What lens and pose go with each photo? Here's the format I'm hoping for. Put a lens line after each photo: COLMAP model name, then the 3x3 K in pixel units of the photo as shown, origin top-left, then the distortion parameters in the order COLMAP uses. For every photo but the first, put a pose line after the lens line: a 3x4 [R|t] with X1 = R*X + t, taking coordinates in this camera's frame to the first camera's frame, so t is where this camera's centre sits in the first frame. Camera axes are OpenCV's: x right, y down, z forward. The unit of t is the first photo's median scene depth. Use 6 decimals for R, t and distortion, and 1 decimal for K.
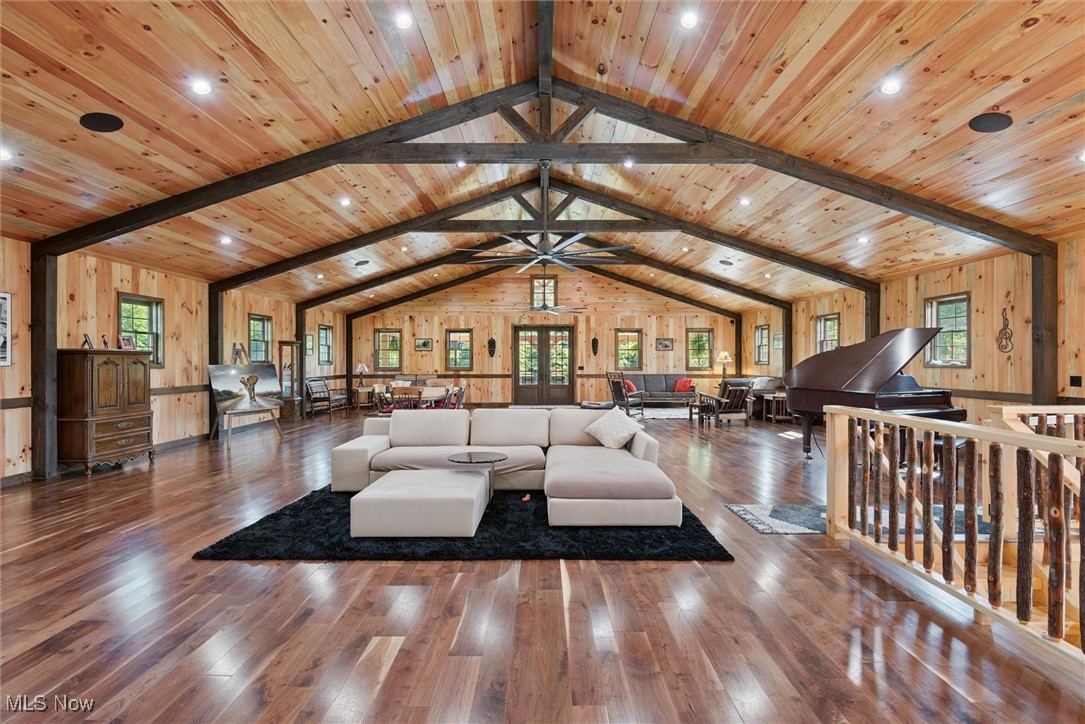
lens RADIAL K [[487.9, 0, 543.1], [0, 487.9, 360.0], [0, 0, 1]] dist [0.037744, -0.024039]
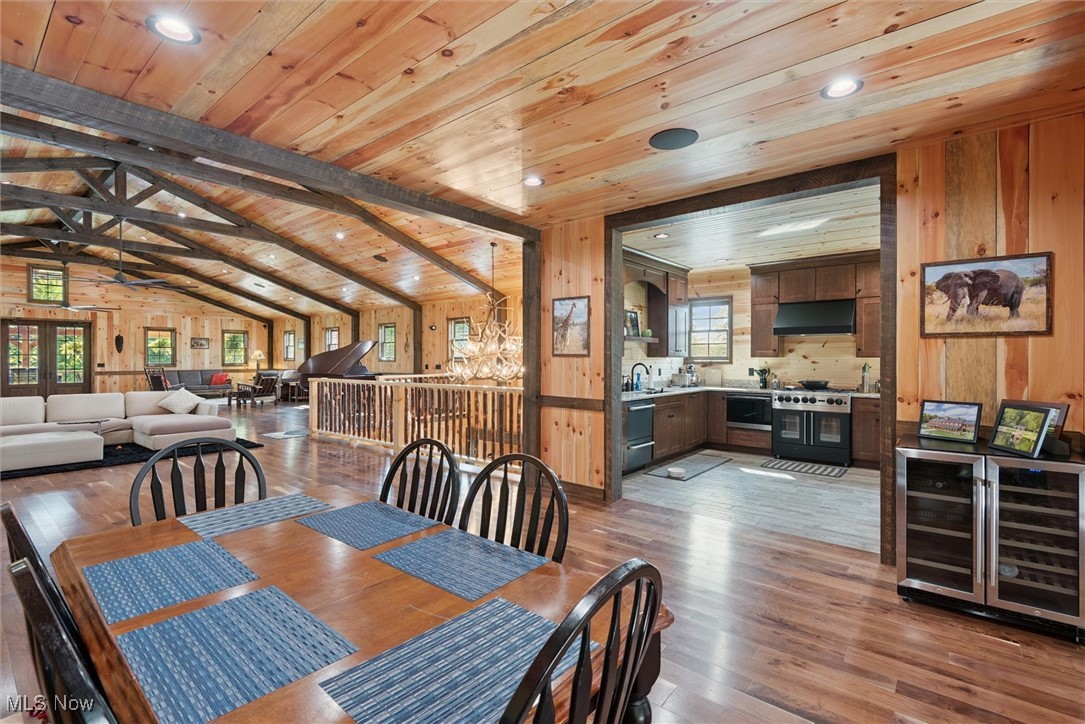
lens RADIAL K [[487.9, 0, 543.1], [0, 487.9, 360.0], [0, 0, 1]] dist [0.037744, -0.024039]
pose [[0.636591, -0.002970, 0.771196, -0.138664], [-0.002048, 0.999983, 0.005541, -0.001316], [-0.771199, -0.005107, 0.636573, -0.365015]]
